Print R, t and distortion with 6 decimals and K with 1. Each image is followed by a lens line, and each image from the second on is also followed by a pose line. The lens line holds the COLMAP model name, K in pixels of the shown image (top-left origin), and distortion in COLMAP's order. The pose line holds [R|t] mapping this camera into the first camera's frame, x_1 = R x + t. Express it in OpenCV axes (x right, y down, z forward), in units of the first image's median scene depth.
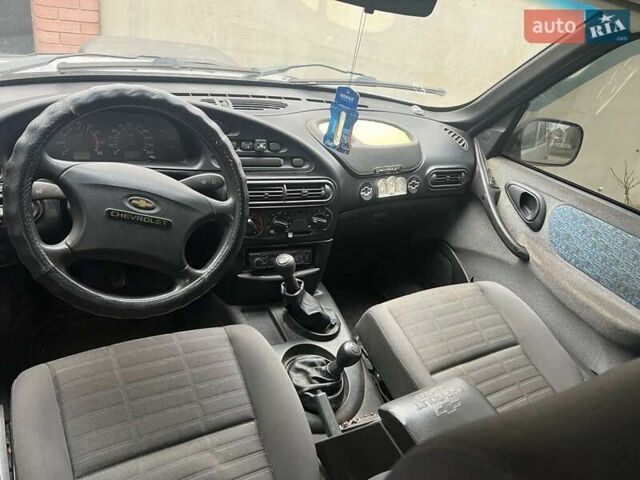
lens RADIAL K [[479.6, 0, 306.8], [0, 479.6, 239.5], [0, 0, 1]] dist [0.076820, -0.088629]
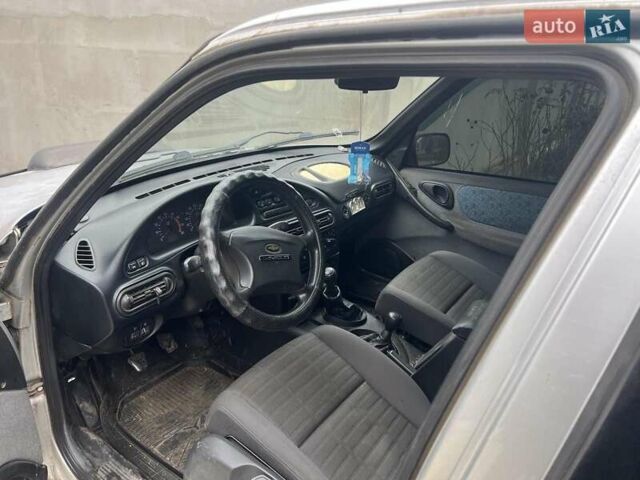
lens RADIAL K [[479.6, 0, 306.8], [0, 479.6, 239.5], [0, 0, 1]] dist [0.076820, -0.088629]
pose [[0.901923, -0.280669, 0.328268, -0.417304], [0.310221, 0.949812, -0.040248, -0.006538], [-0.300496, 0.138136, 0.943727, -0.219088]]
